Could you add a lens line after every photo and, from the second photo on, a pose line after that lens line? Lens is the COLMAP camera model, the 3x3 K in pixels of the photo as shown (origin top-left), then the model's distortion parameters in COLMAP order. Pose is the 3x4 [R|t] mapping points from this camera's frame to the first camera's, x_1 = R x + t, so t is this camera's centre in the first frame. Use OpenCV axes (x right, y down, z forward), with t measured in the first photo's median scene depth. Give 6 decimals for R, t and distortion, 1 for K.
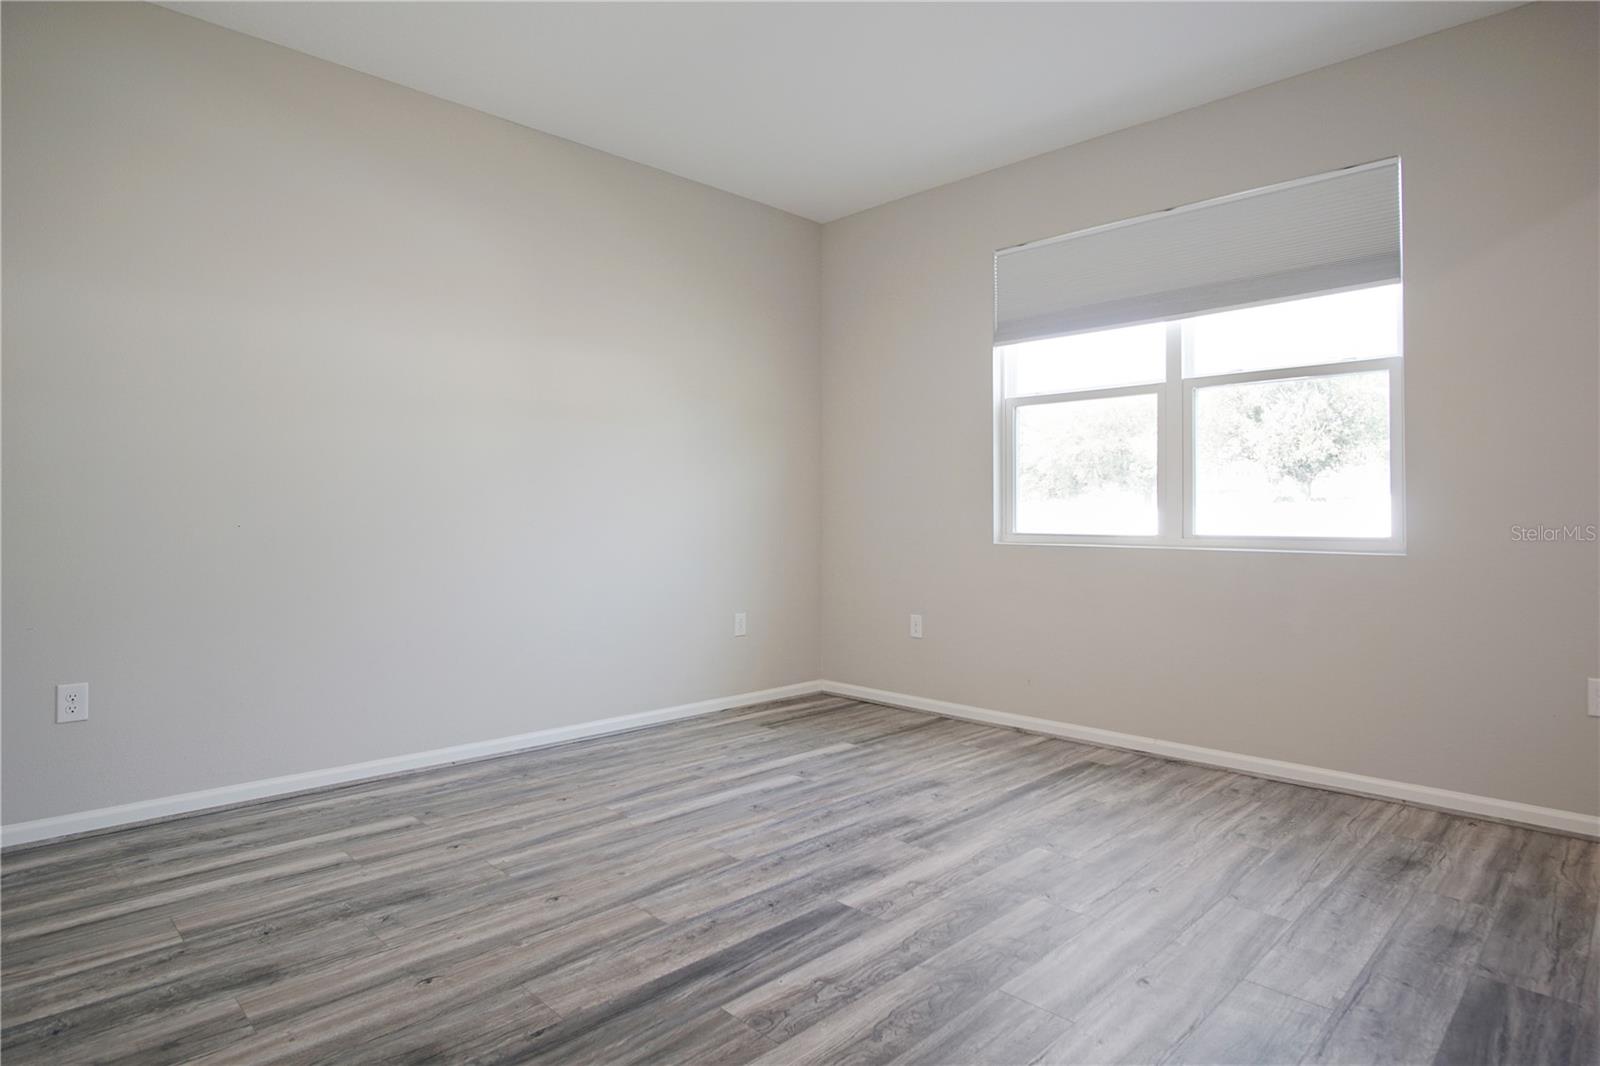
lens RADIAL K [[875.4, 0, 825.0], [0, 875.4, 510.9], [0, 0, 1]] dist [-0.031371, 0.005324]
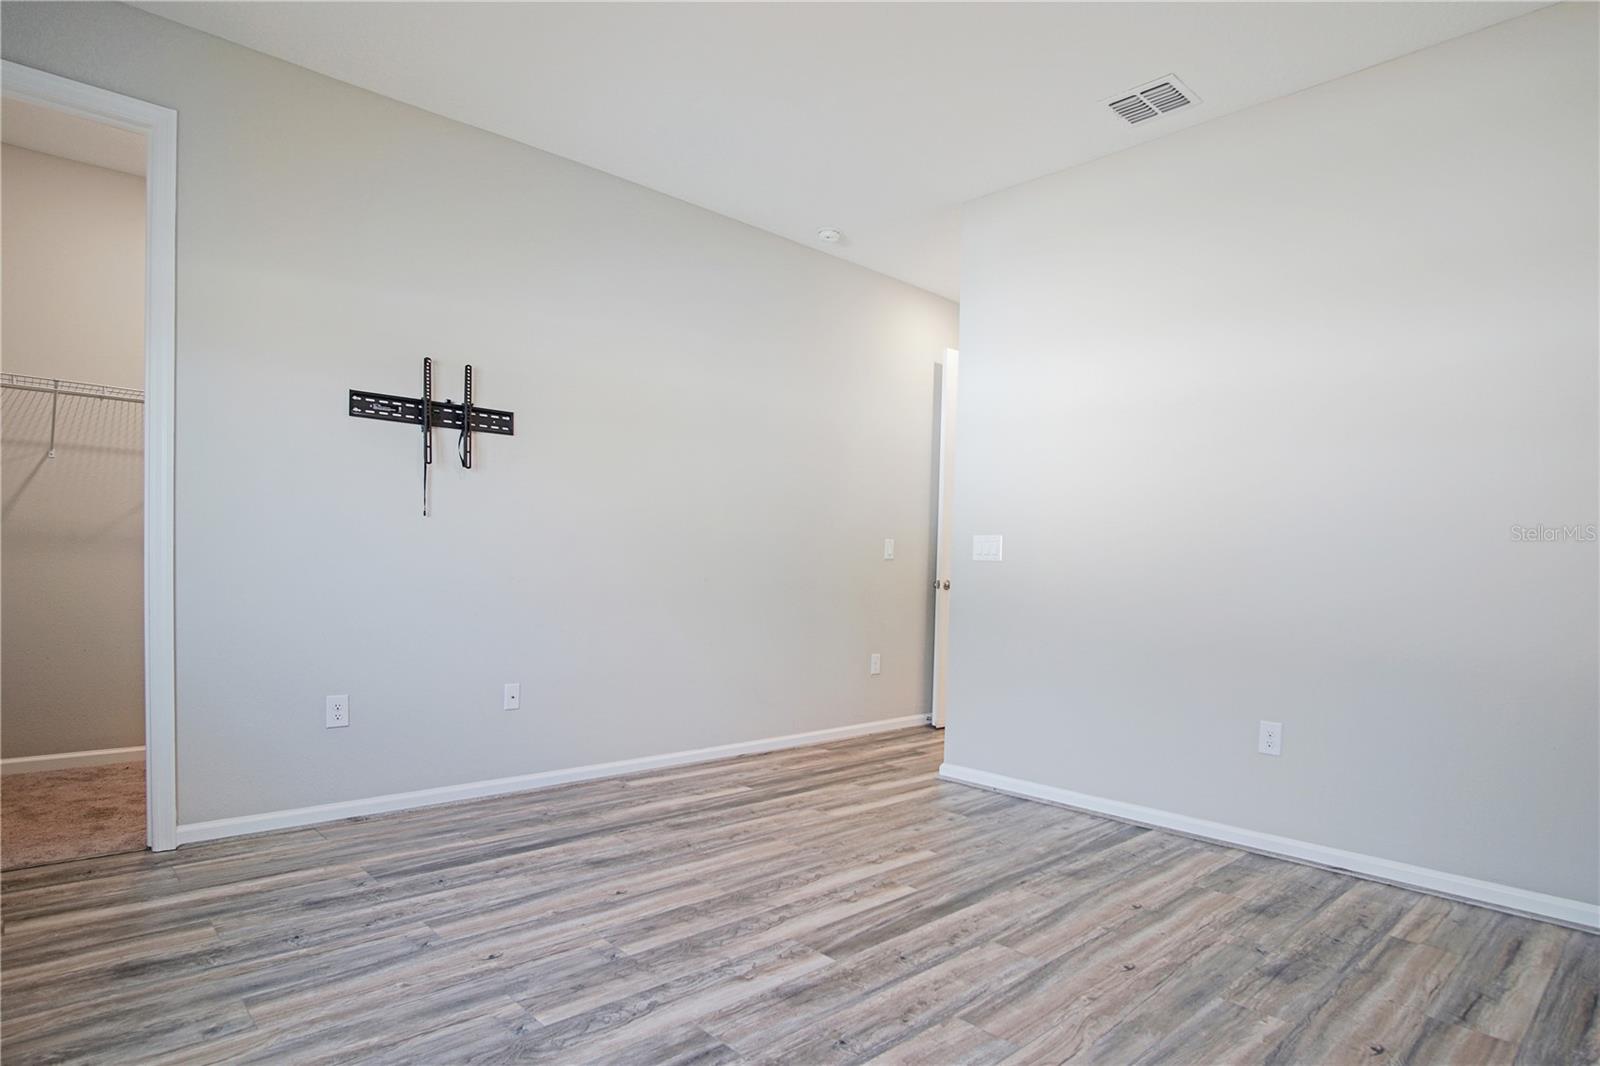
lens RADIAL K [[875.4, 0, 817.4], [0, 875.4, 531.4], [0, 0, 1]] dist [-0.031371, 0.005324]
pose [[-0.998759, -0.025108, 0.043008, 0.004081], [-0.027044, 0.998618, -0.045055, 0.015267], [-0.041817, -0.046162, -0.998058, 1.852807]]
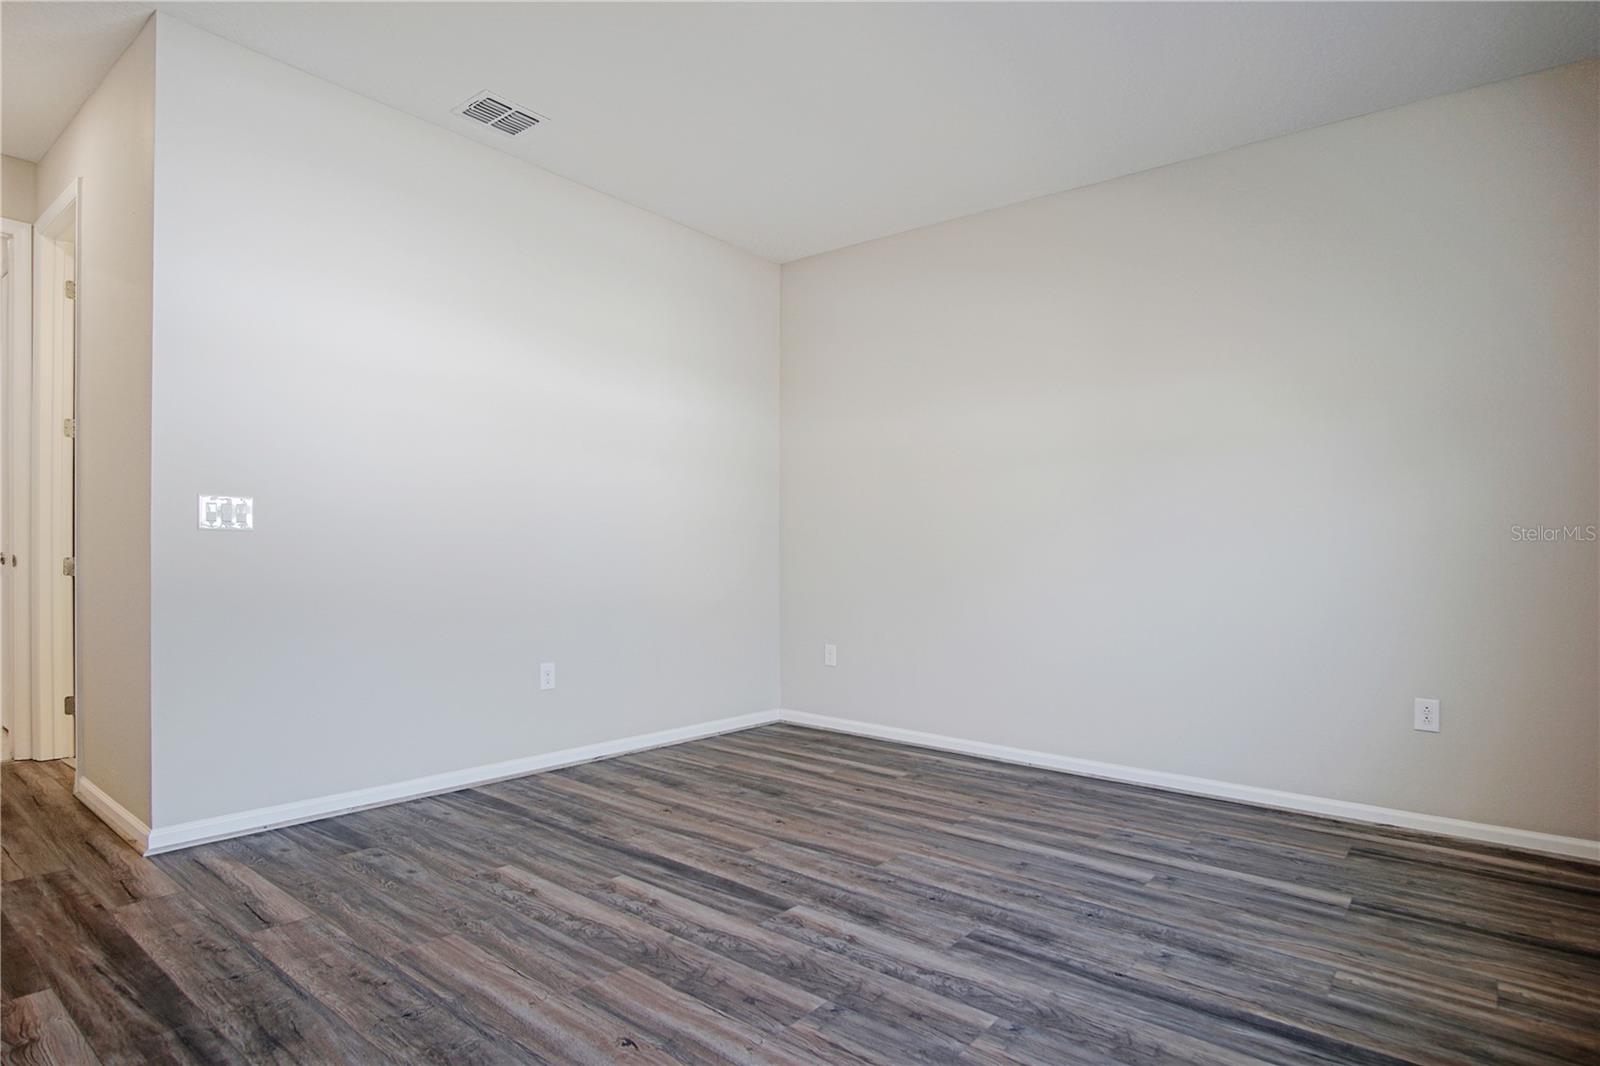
lens RADIAL K [[875.4, 0, 808.3], [0, 875.4, 539.1], [0, 0, 1]] dist [-0.031371, 0.005324]
pose [[0.094671, -0.016888, -0.995365, 1.002431], [-0.010961, 0.999778, -0.018005, 0.021355], [0.995448, 0.012614, 0.094465, 0.845747]]
